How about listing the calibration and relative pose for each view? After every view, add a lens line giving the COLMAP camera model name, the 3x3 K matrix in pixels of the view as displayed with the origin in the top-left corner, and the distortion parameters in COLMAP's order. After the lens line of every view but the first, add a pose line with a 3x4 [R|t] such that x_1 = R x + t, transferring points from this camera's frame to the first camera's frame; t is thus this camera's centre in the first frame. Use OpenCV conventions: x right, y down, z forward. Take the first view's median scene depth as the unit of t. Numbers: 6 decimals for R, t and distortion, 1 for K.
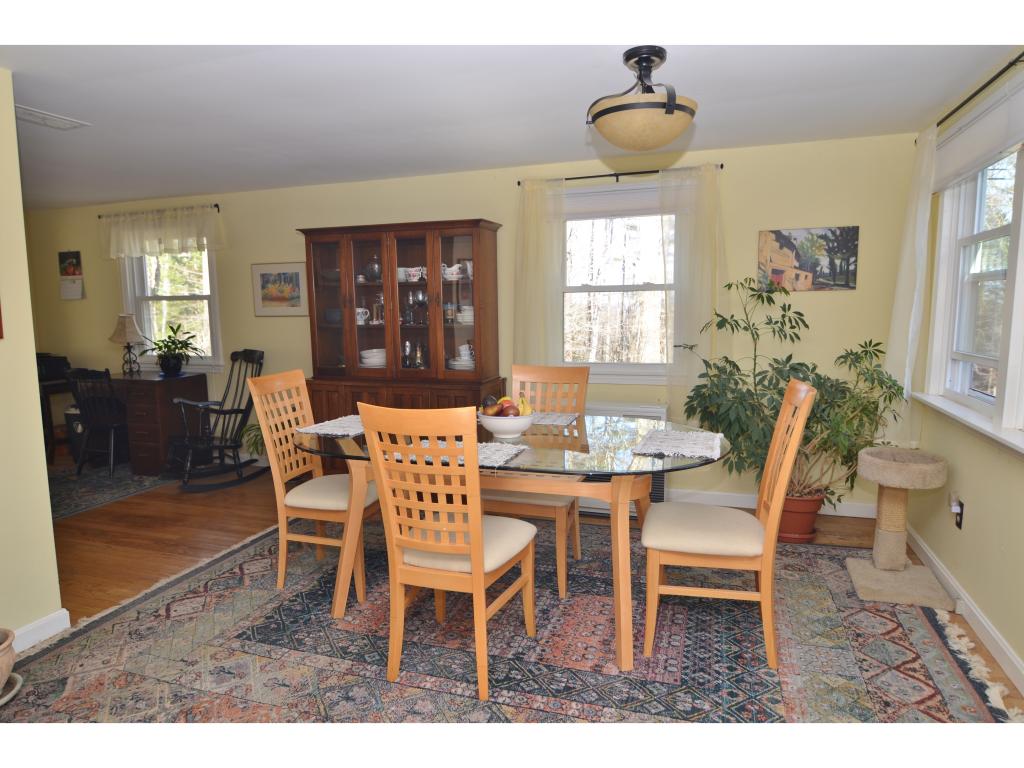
lens RADIAL K [[625.2, 0, 511.3], [0, 625.2, 387.8], [0, 0, 1]] dist [-0.007974, -0.004644]
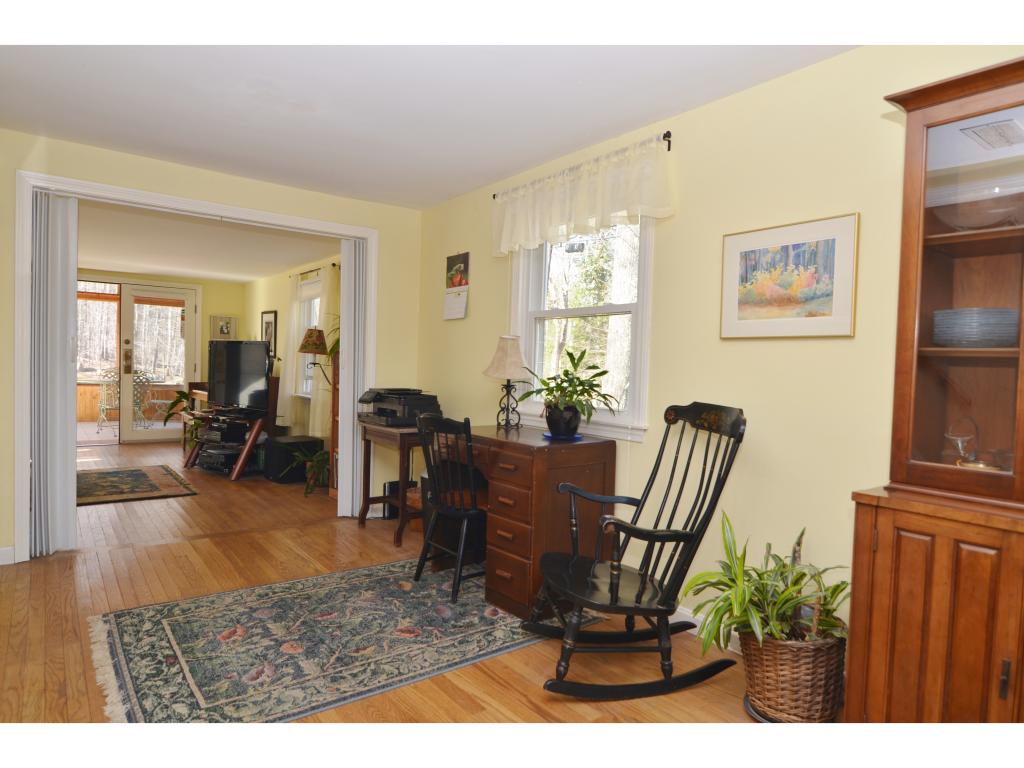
lens RADIAL K [[625.2, 0, 511.5], [0, 625.2, 387.1], [0, 0, 1]] dist [-0.007974, -0.004644]
pose [[0.827709, 0.055380, -0.558418, -0.262981], [-0.112252, 0.991346, -0.068069, -0.022219], [0.549815, 0.119025, 0.826762, 0.490110]]
